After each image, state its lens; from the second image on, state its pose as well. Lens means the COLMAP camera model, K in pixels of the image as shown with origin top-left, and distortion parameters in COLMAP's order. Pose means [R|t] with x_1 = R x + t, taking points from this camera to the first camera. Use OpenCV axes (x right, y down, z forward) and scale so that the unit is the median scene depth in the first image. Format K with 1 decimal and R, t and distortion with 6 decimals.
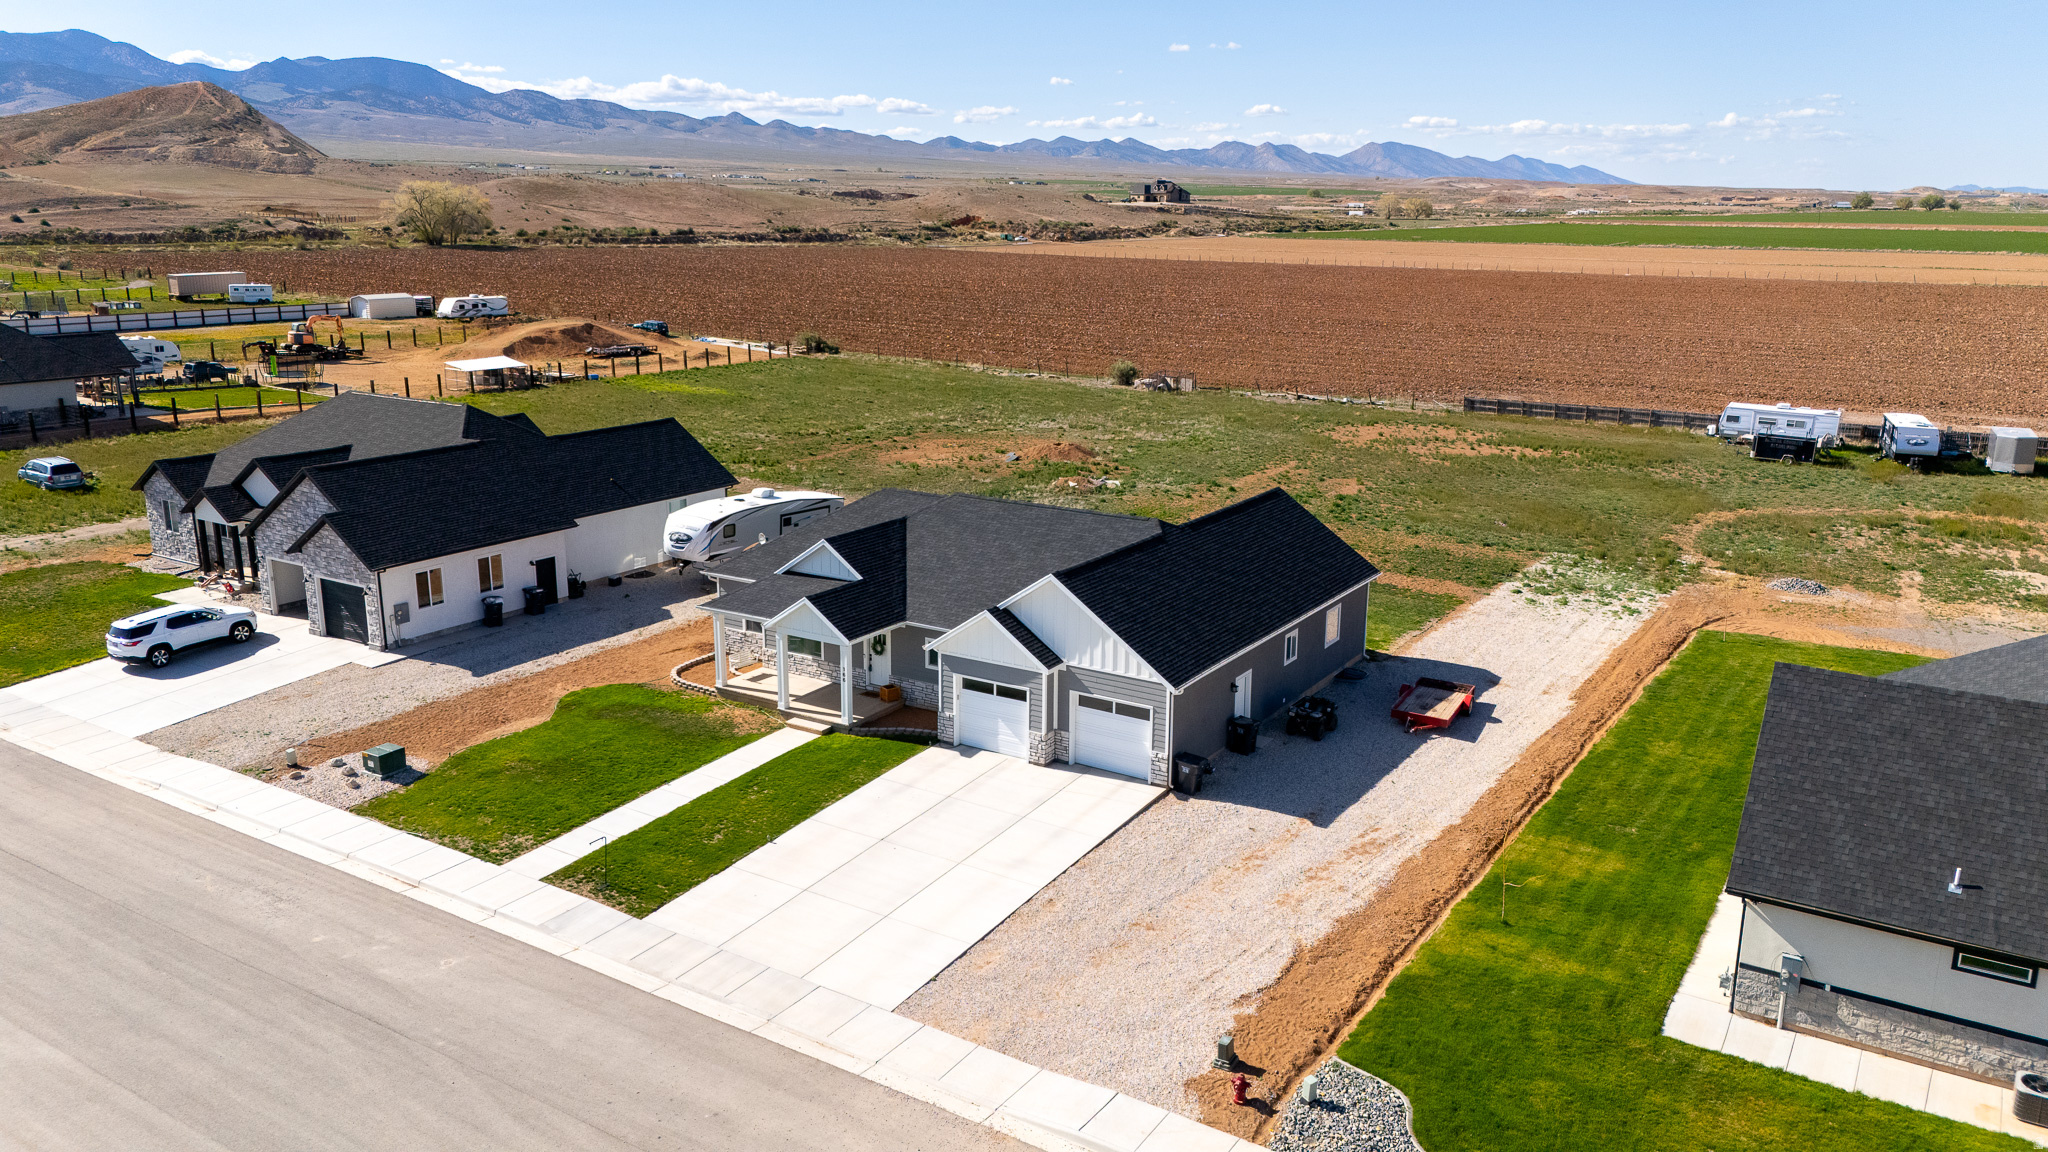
lens RADIAL K [[1493.9, 0, 1024.0], [0, 1493.9, 576.0], [0, 0, 1]] dist [0.078764, -0.077968]
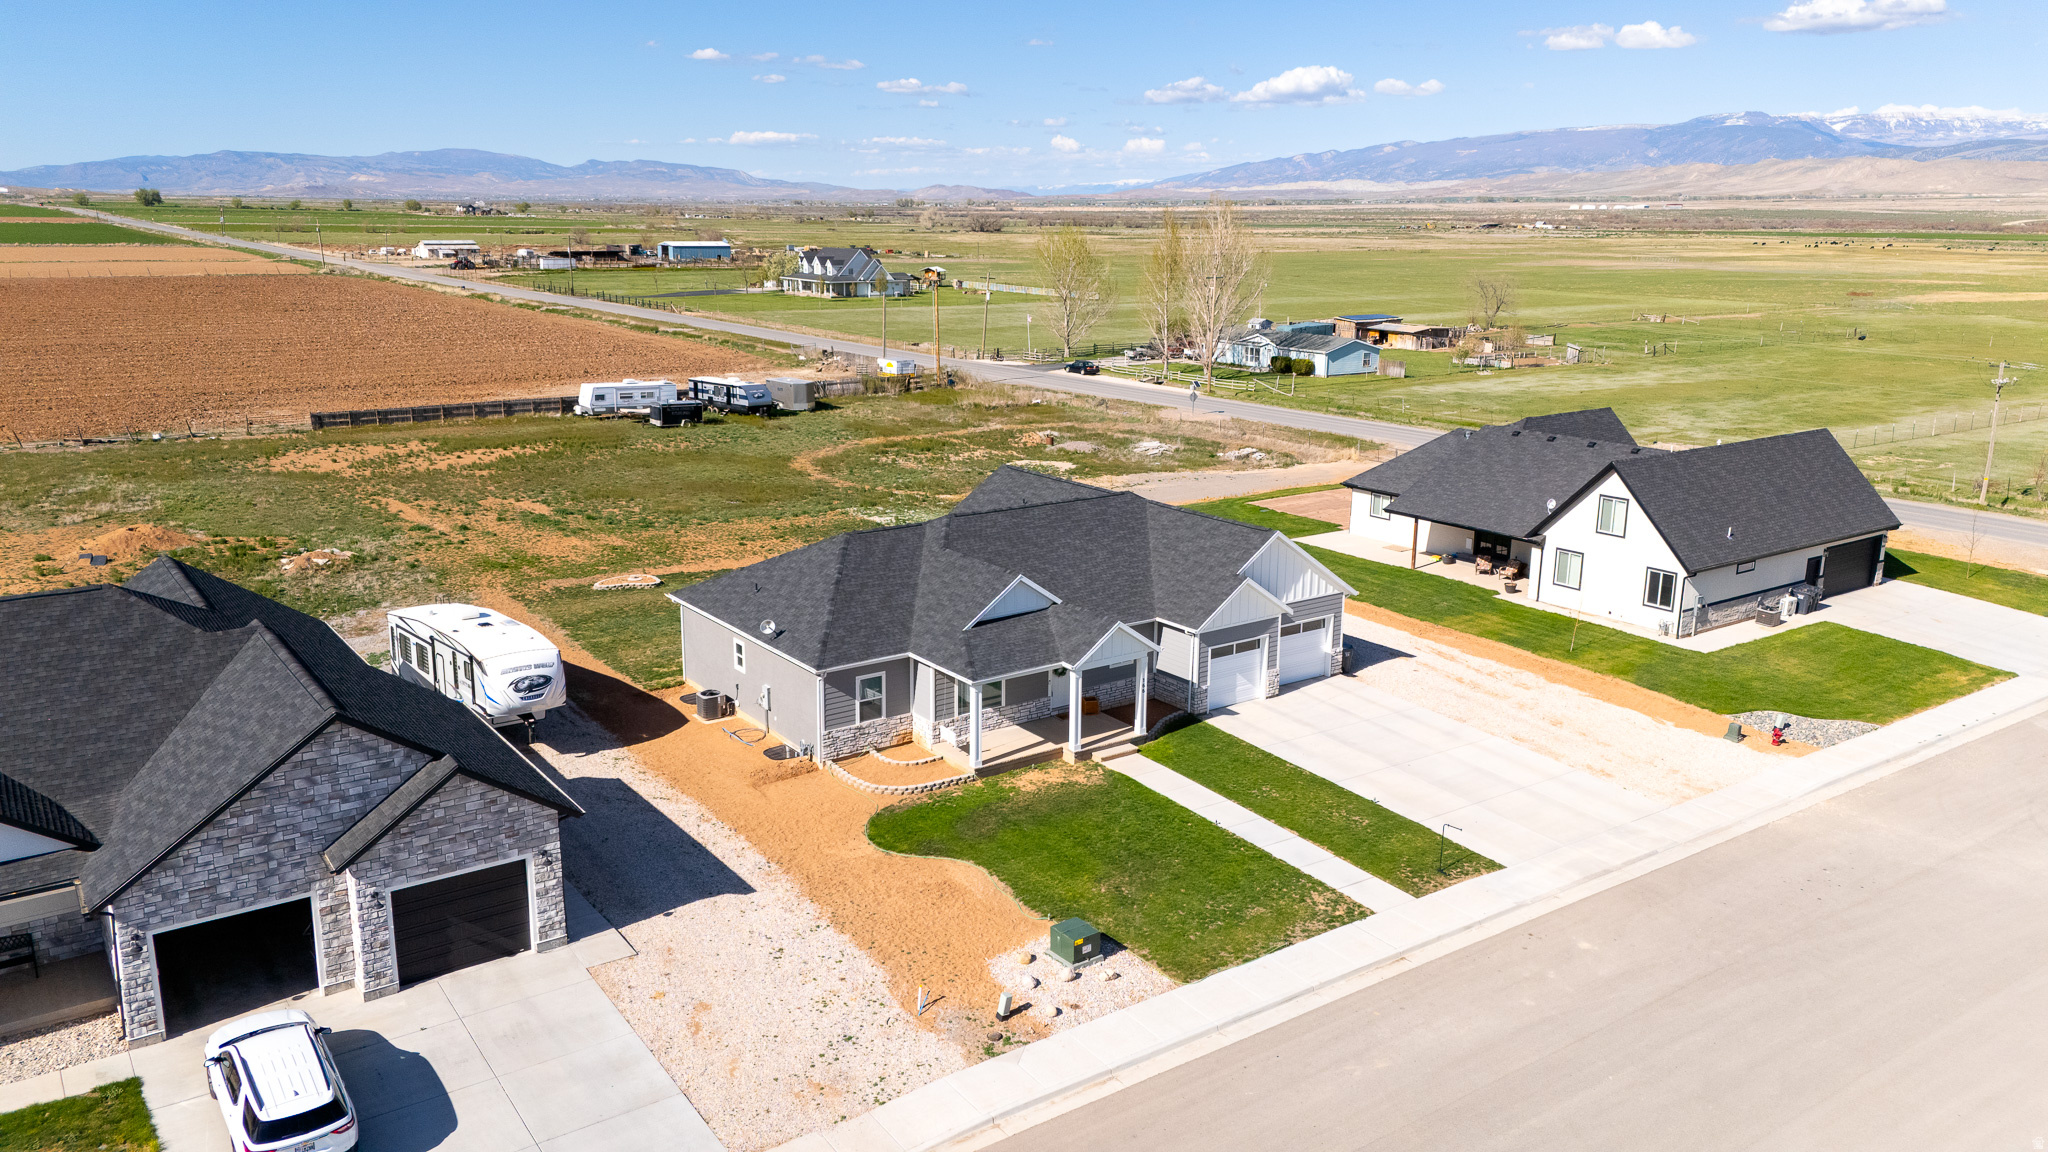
lens RADIAL K [[1493.9, 0, 1024.0], [0, 1493.9, 576.0], [0, 0, 1]] dist [0.078764, -0.077968]
pose [[0.369222, -0.227115, 0.901162, -0.979892], [0.221580, 0.963227, 0.151972, -0.165802], [-0.902539, 0.143568, 0.405969, 0.614696]]
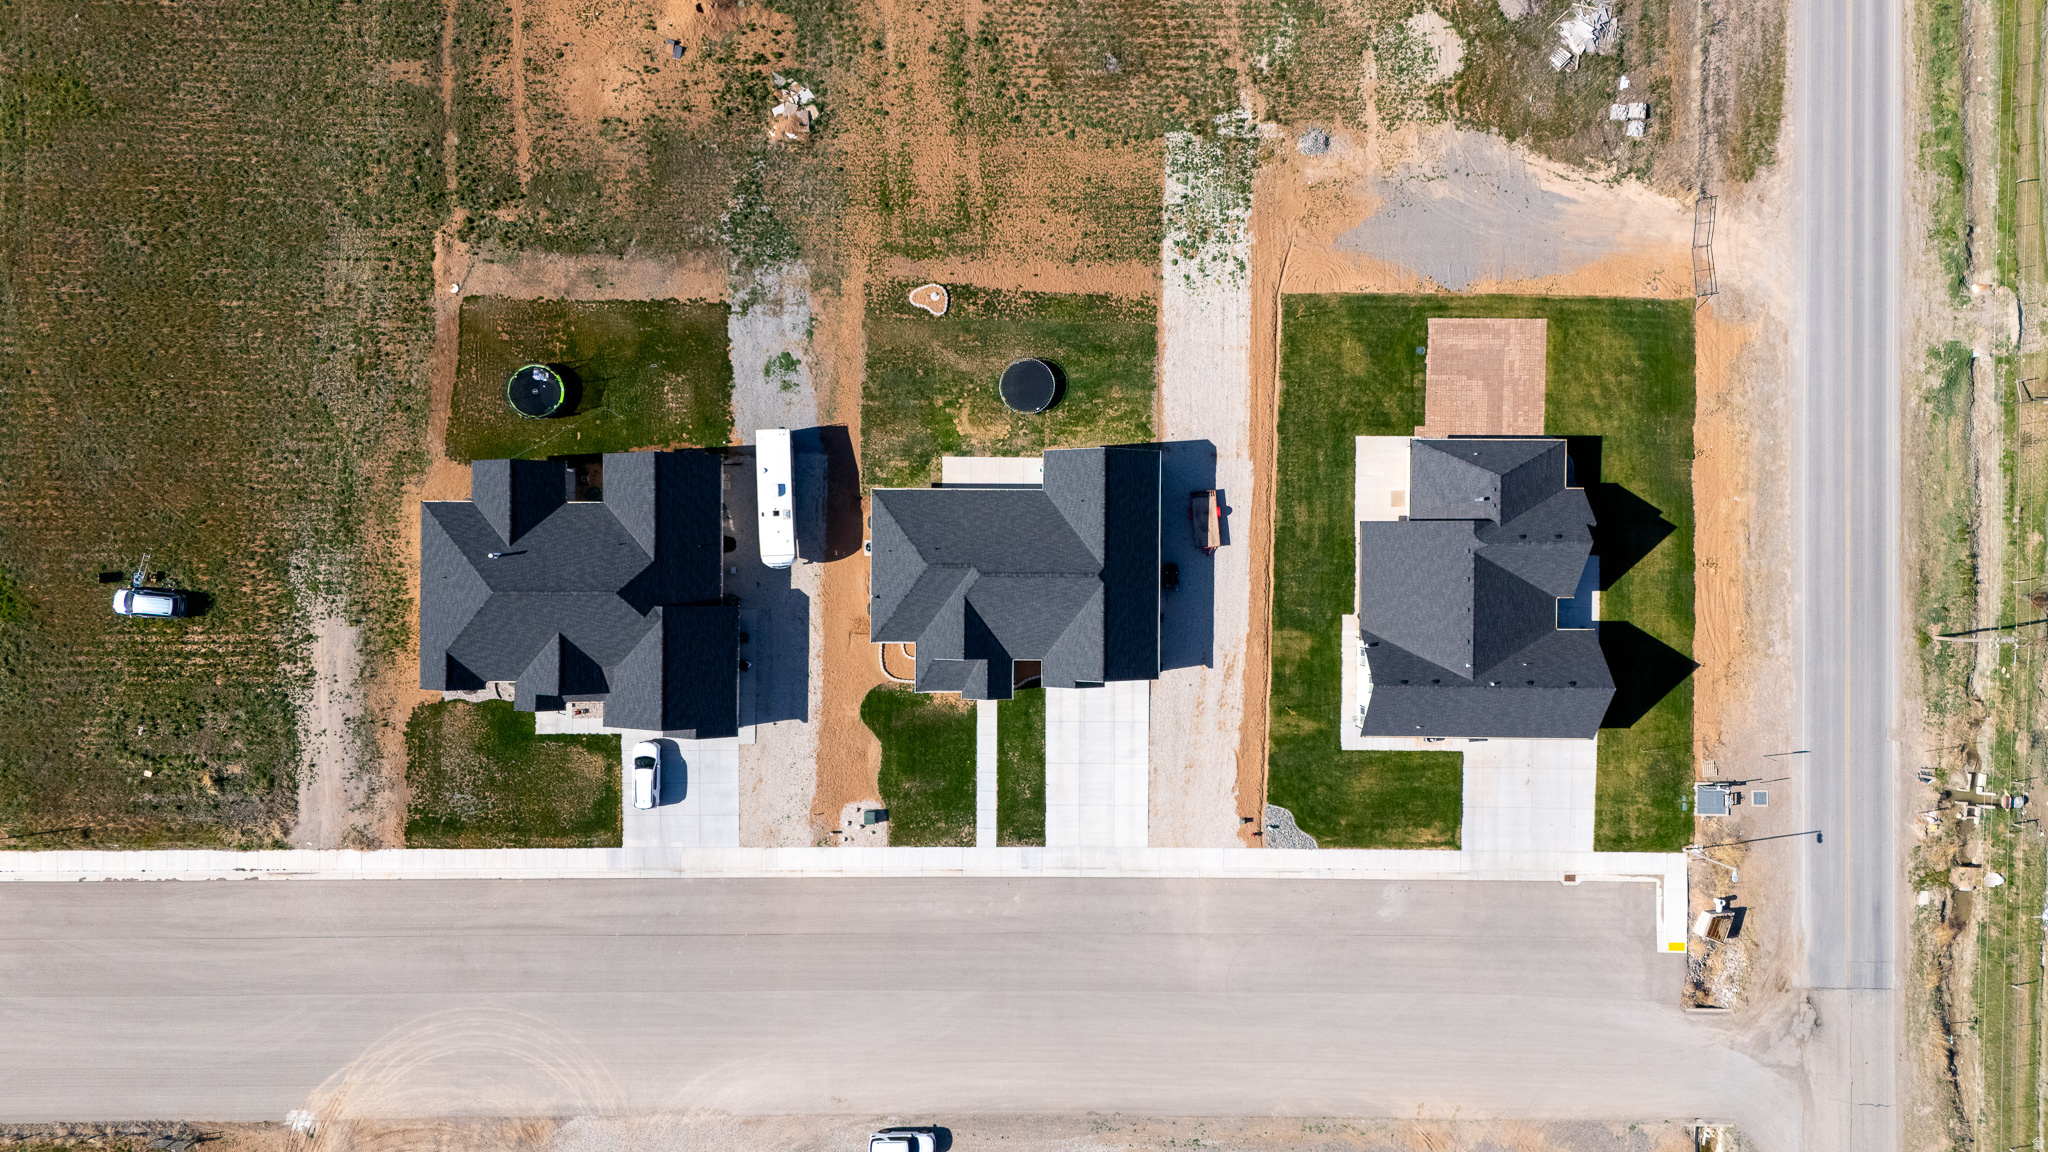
lens RADIAL K [[1493.9, 0, 1024.0], [0, 1493.9, 576.0], [0, 0, 1]] dist [0.078764, -0.077968]
pose [[0.845506, -0.533756, 0.014979, -0.031697], [0.121033, 0.218896, 0.968213, -2.078125], [-0.520068, -0.816817, 0.249680, 0.522627]]
